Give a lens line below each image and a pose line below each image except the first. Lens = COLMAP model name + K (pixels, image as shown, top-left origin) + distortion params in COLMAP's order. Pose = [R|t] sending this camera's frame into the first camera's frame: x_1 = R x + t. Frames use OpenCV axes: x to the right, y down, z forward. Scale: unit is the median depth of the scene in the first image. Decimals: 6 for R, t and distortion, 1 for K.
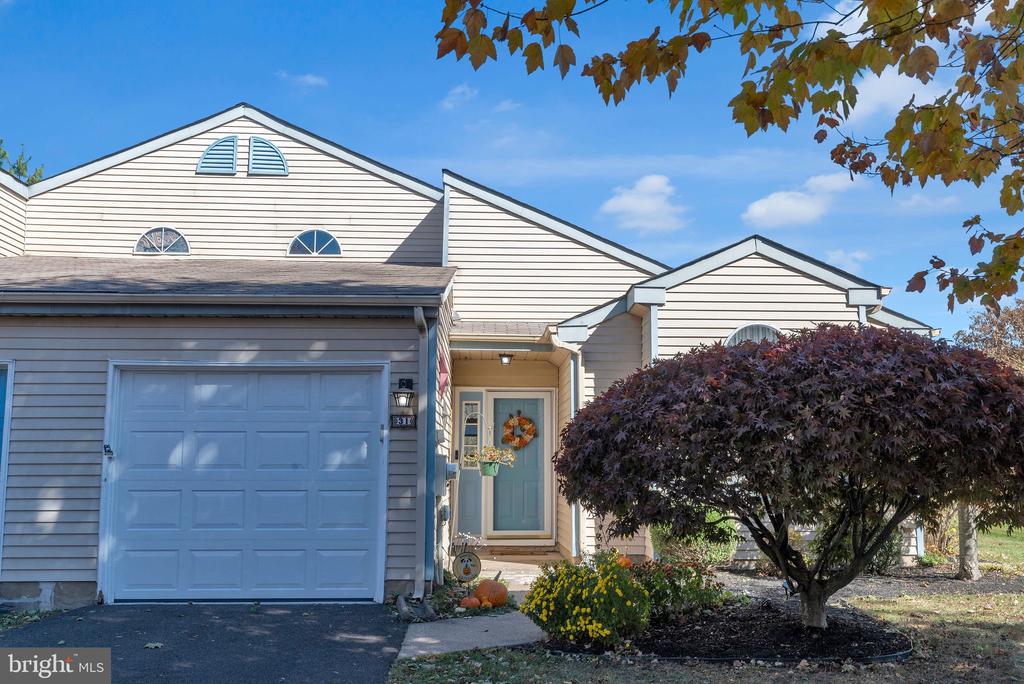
lens RADIAL K [[995.3, 0, 512.0], [0, 995.3, 342.0], [0, 0, 1]] dist [0.004020, -0.005077]
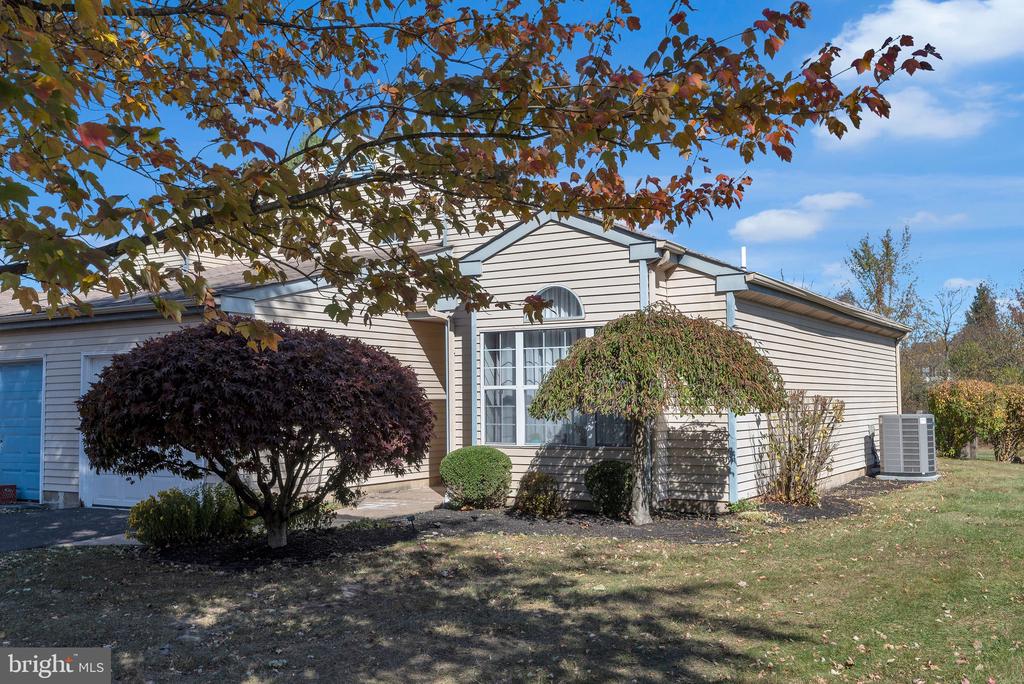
lens RADIAL K [[995.3, 0, 512.0], [0, 995.3, 342.0], [0, 0, 1]] dist [0.004020, -0.005077]
pose [[0.830620, -0.045694, -0.554961, 0.996964], [0.081897, 0.995814, 0.040583, -0.005831], [0.550784, -0.079159, 0.830886, 0.076439]]
